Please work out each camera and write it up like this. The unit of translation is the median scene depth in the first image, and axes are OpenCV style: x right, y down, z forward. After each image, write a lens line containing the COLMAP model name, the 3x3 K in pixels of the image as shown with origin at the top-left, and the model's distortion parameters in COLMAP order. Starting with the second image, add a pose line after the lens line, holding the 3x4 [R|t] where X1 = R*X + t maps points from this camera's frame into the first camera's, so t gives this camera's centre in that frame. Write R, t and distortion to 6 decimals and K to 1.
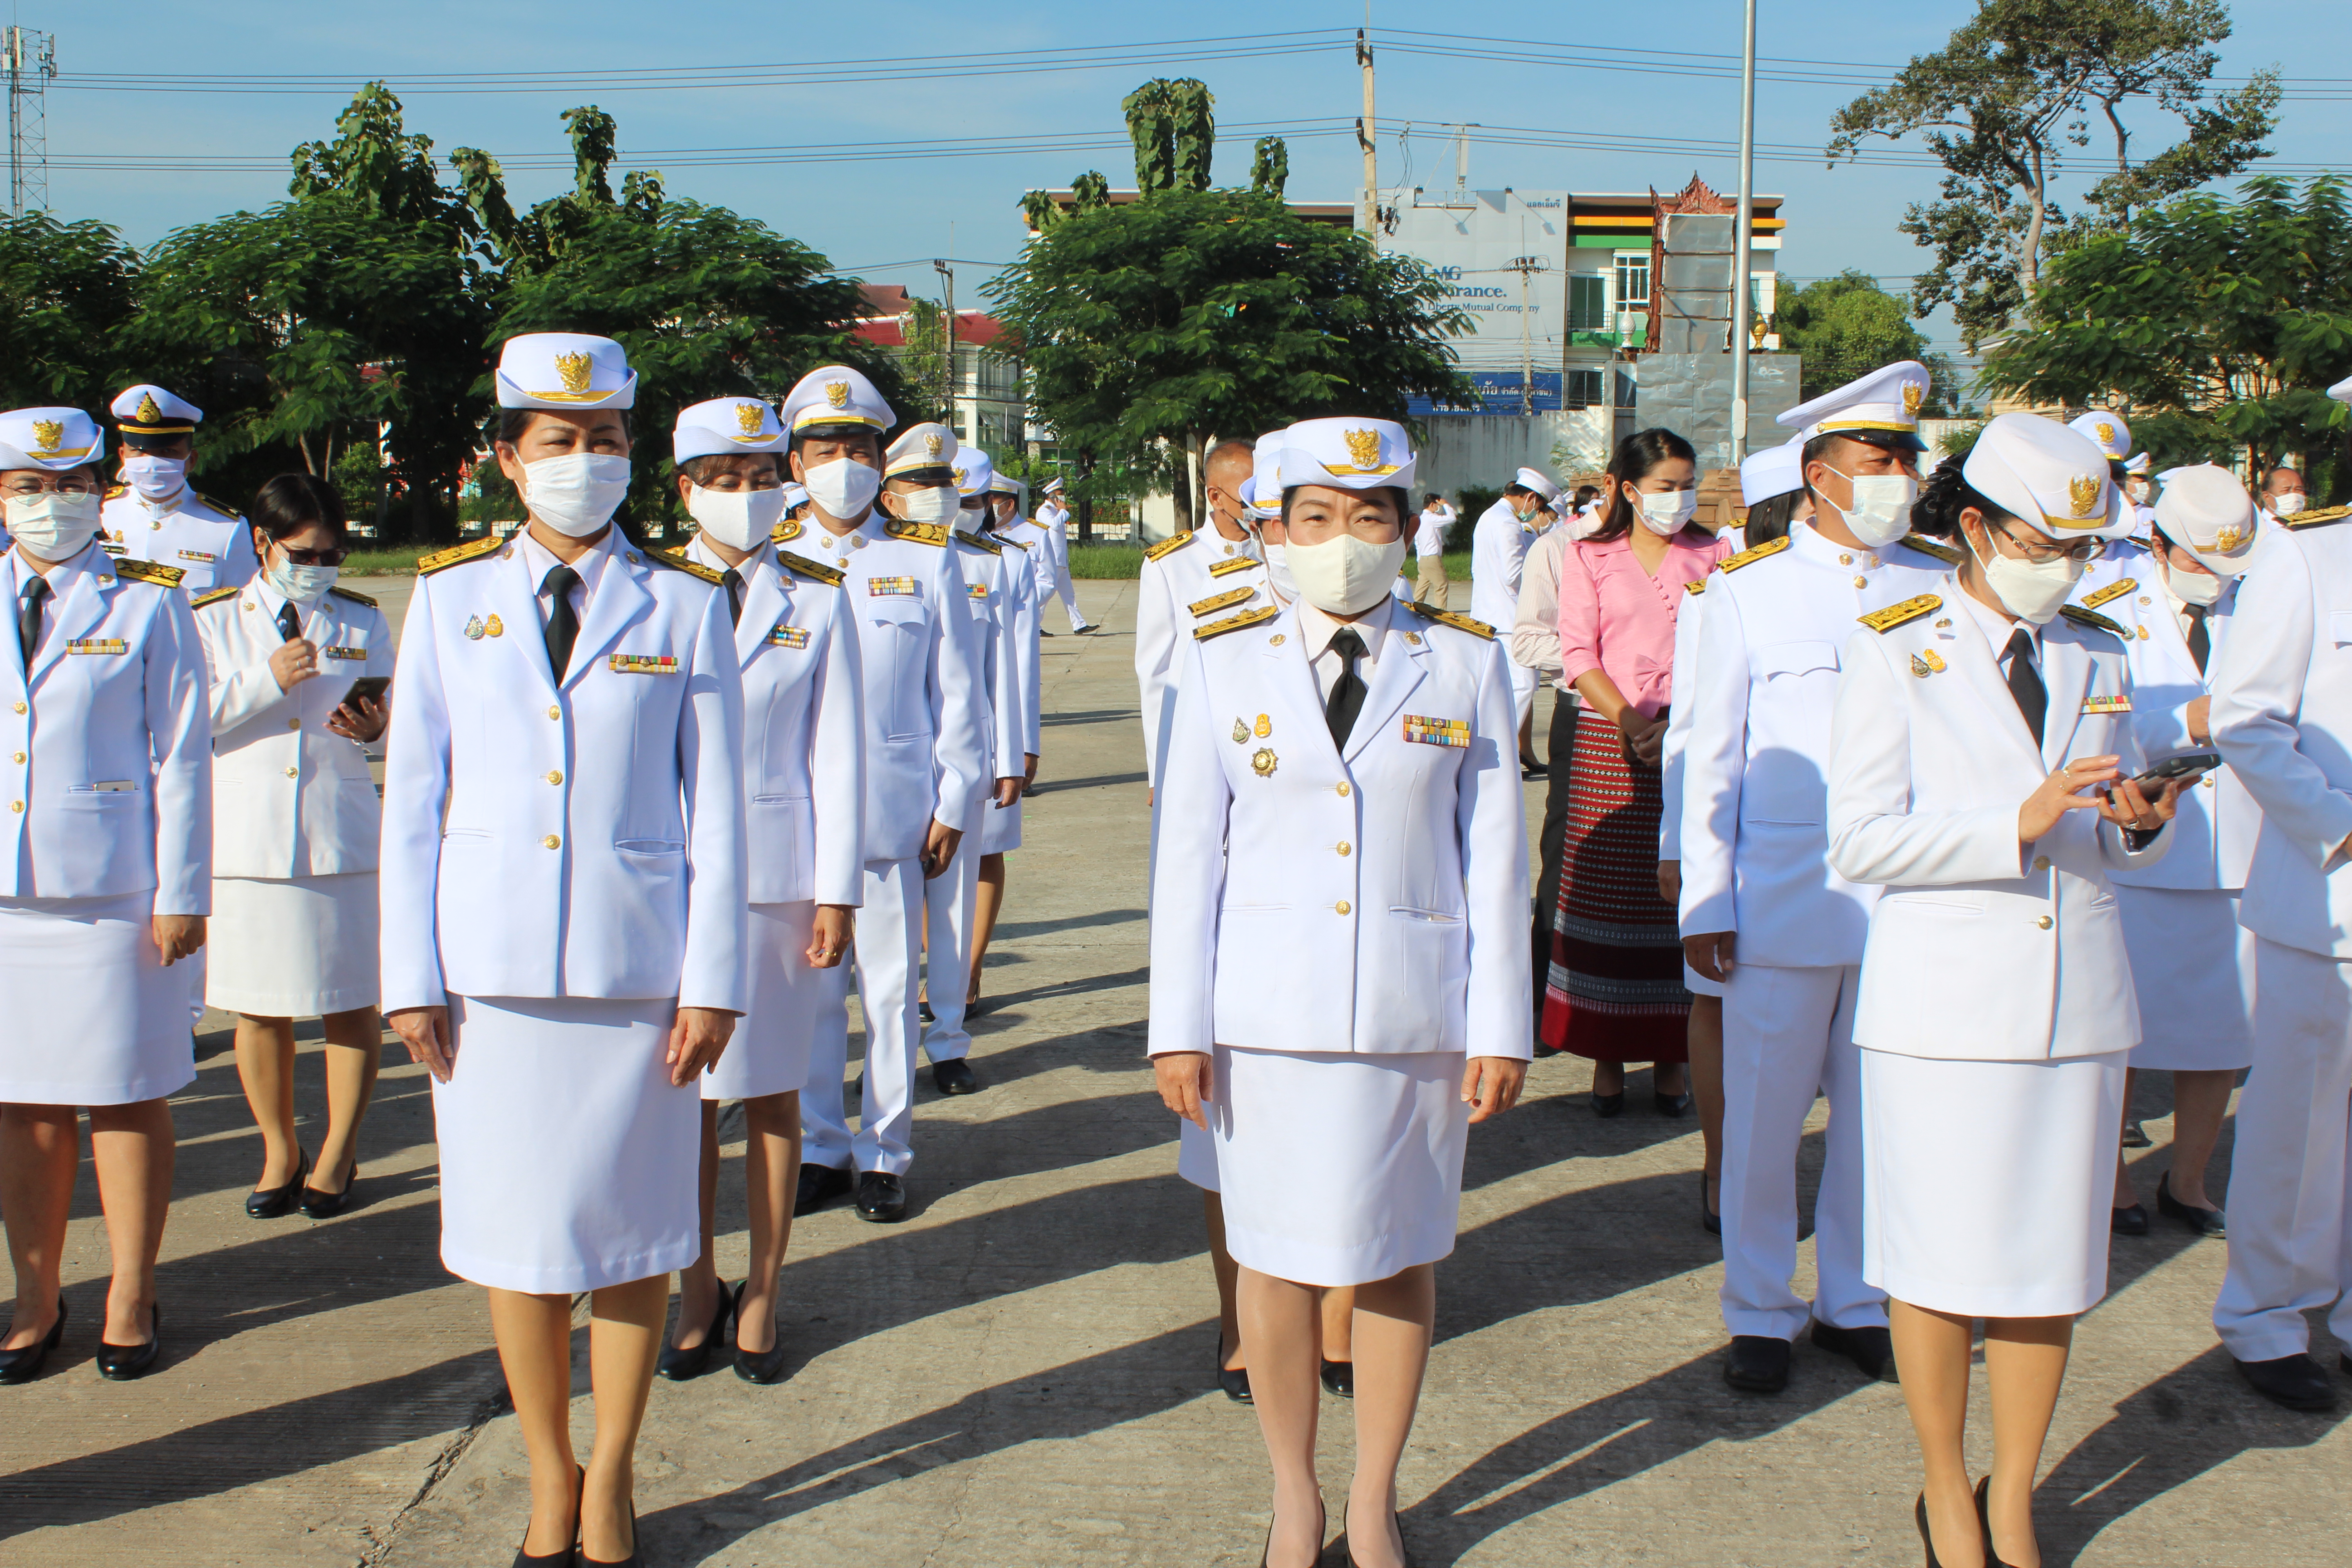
lens RADIAL K [[2699.0, 0, 1176.0], [0, 2699.0, 784.0], [0, 0, 1]] dist [-0.102973, 0.195713]
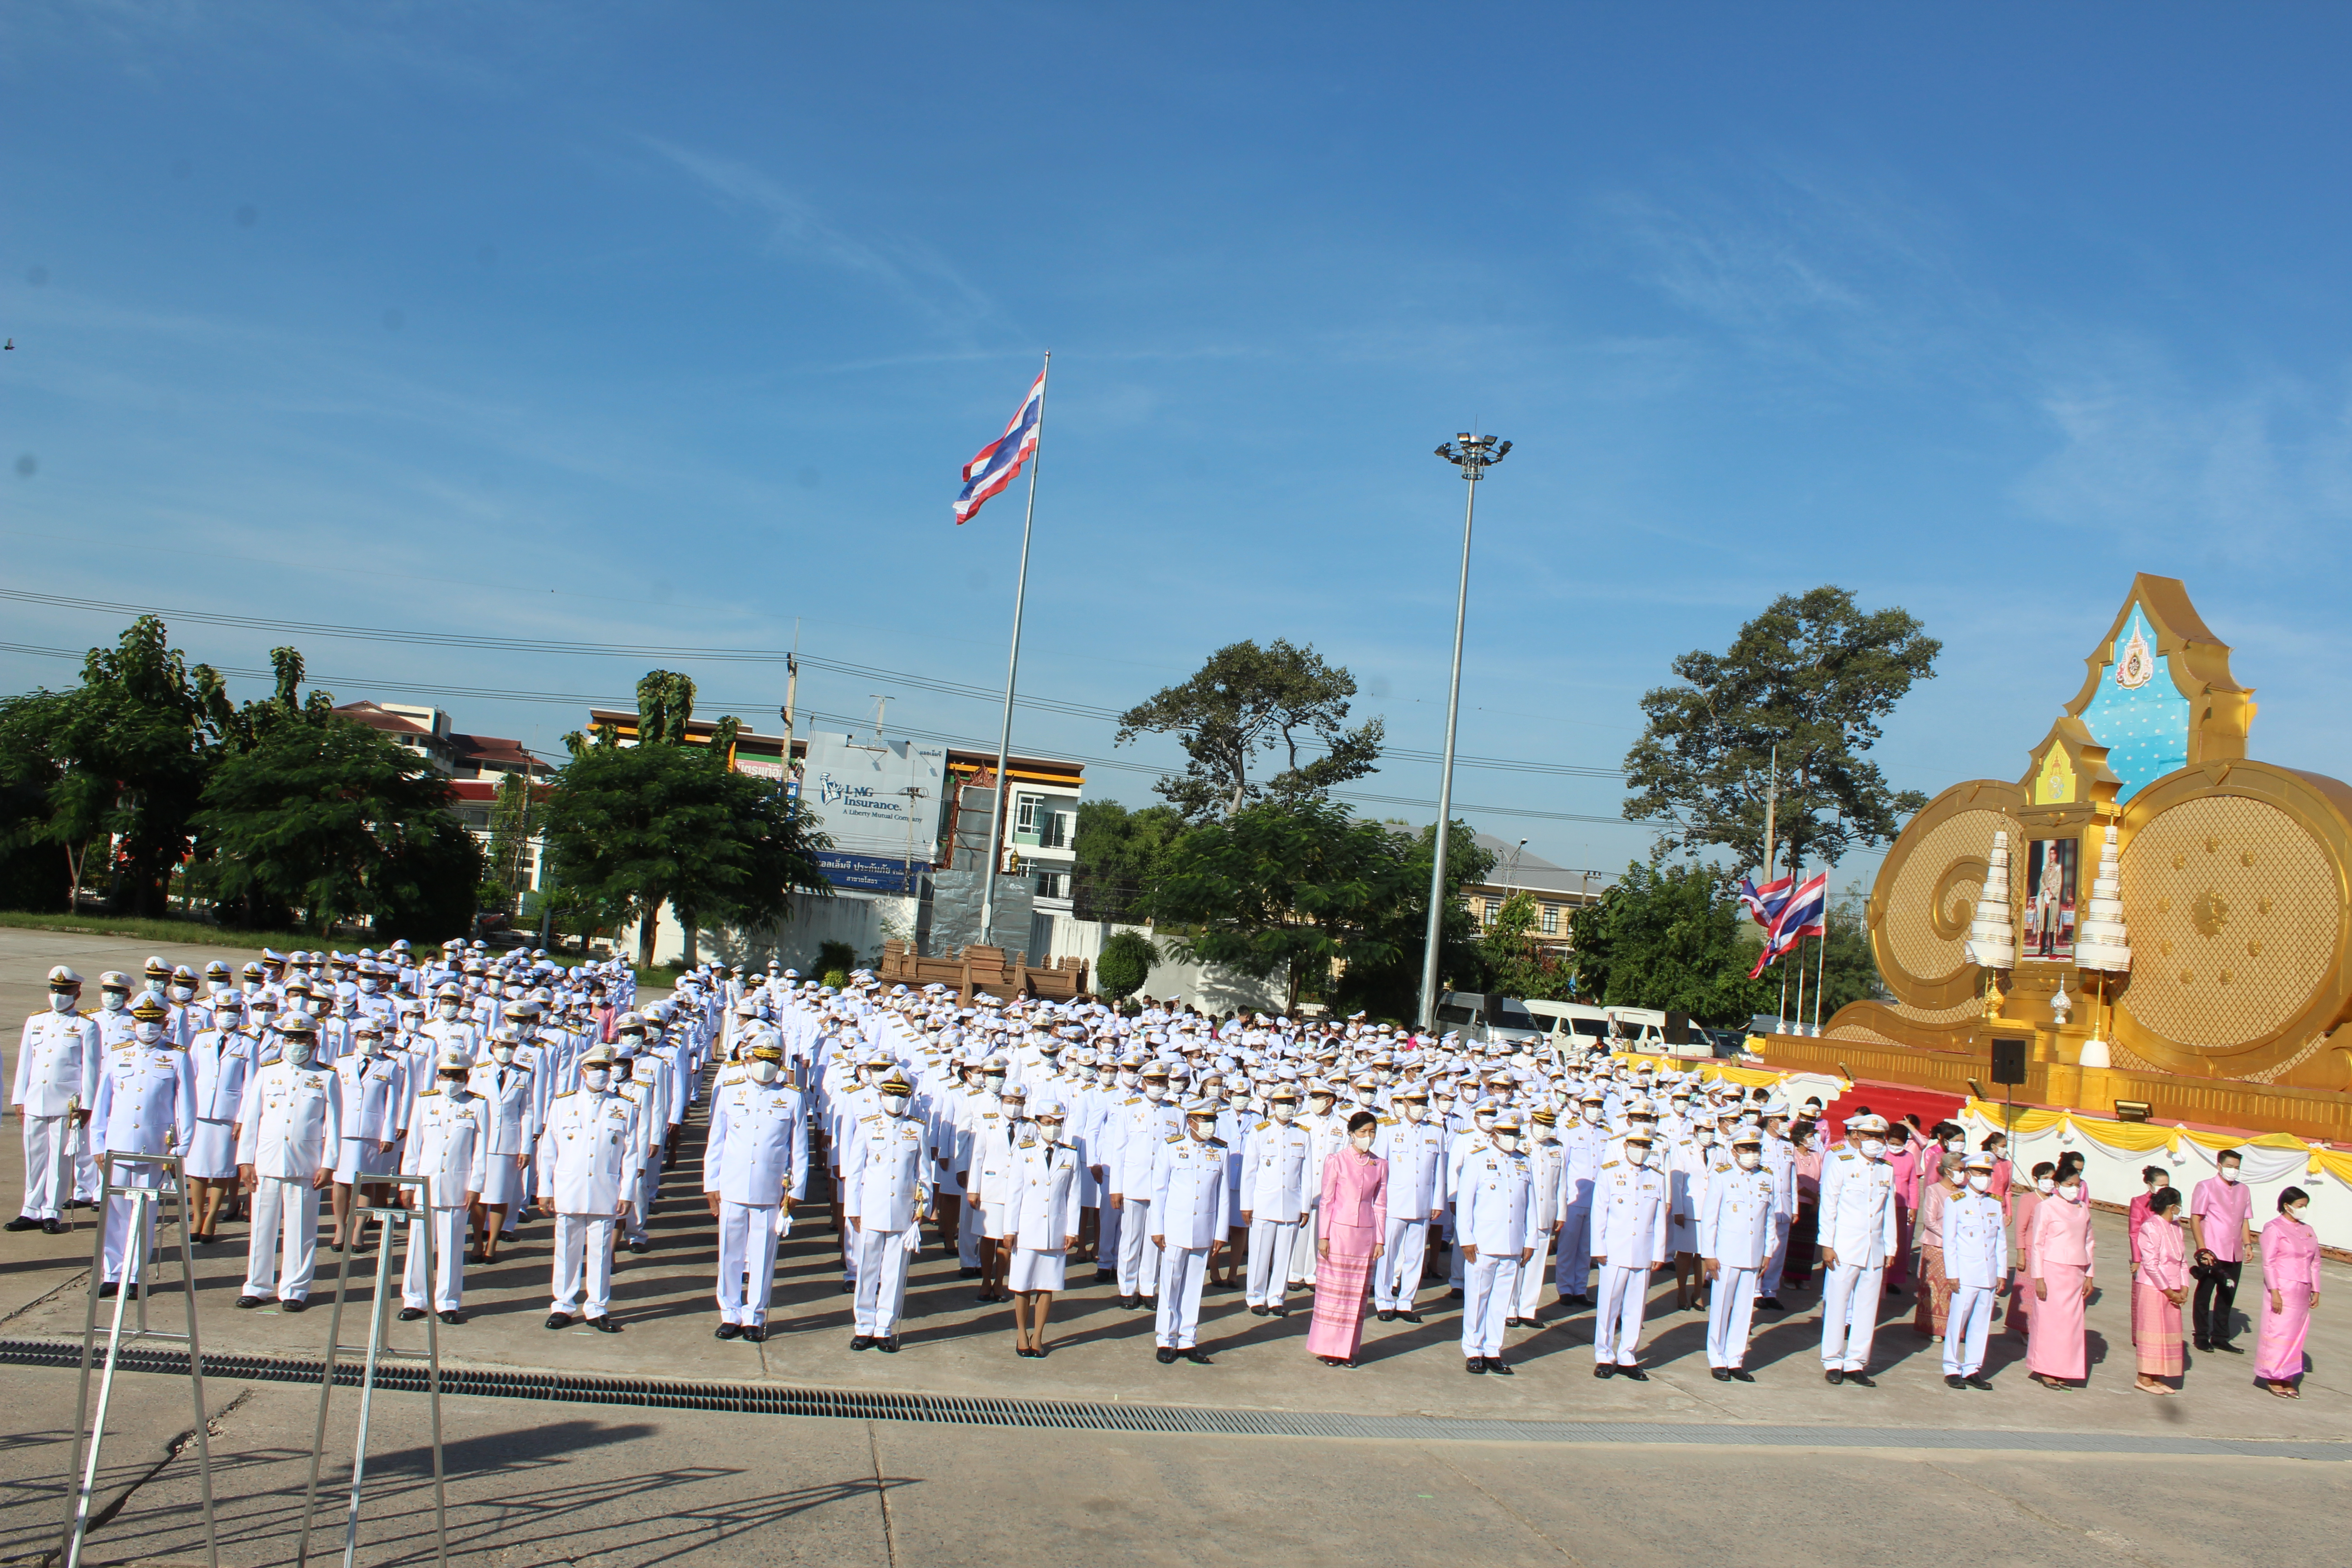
lens RADIAL K [[1975.4, 0, 1156.8], [0, 1975.4, 795.2], [0, 0, 1]] dist [-0.170925, 0.160511]
pose [[0.971799, 0.100593, 0.213280, 0.031759], [-0.062431, 0.981928, -0.178659, 0.000706], [-0.227397, 0.160305, 0.960517, -0.137610]]
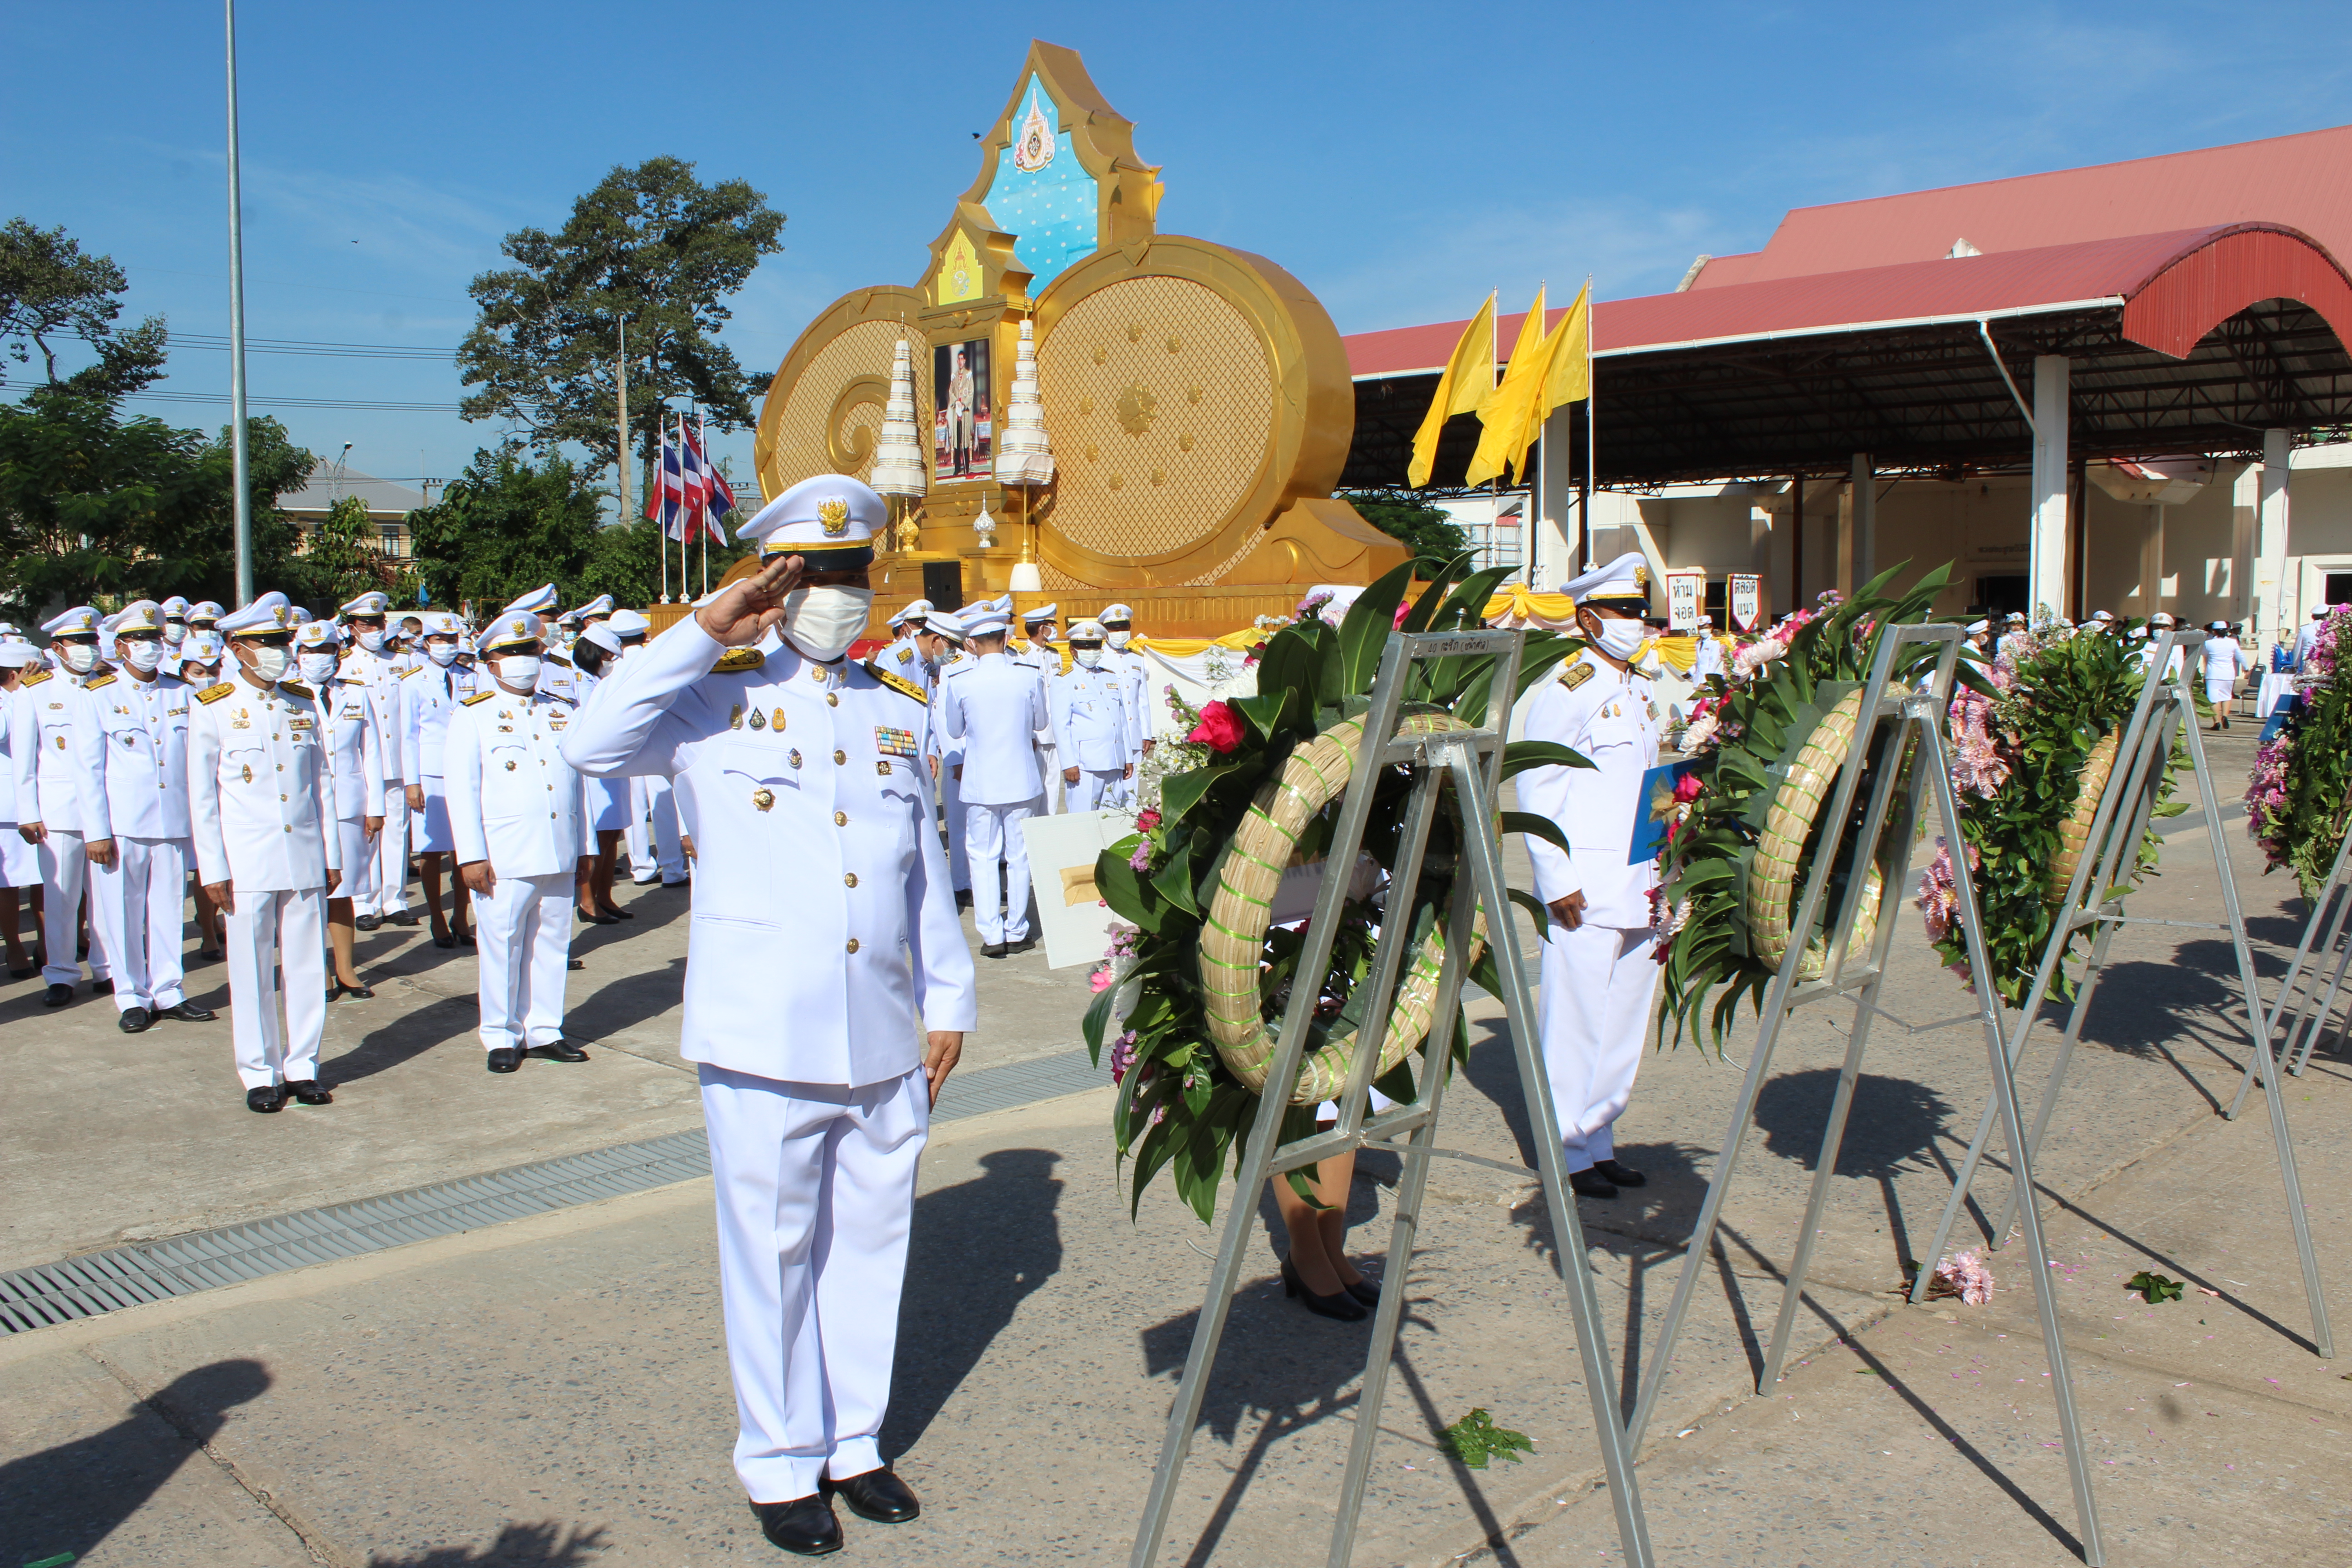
lens RADIAL K [[1988.0, 0, 1176.0], [0, 1988.0, 784.0], [0, 0, 1]] dist [-0.174378, 0.171355]
pose [[0.698212, -0.071674, 0.712294, 0.068627], [0.088216, 0.996006, 0.013750, 0.006284], [-0.710435, 0.053235, 0.701746, -0.063103]]
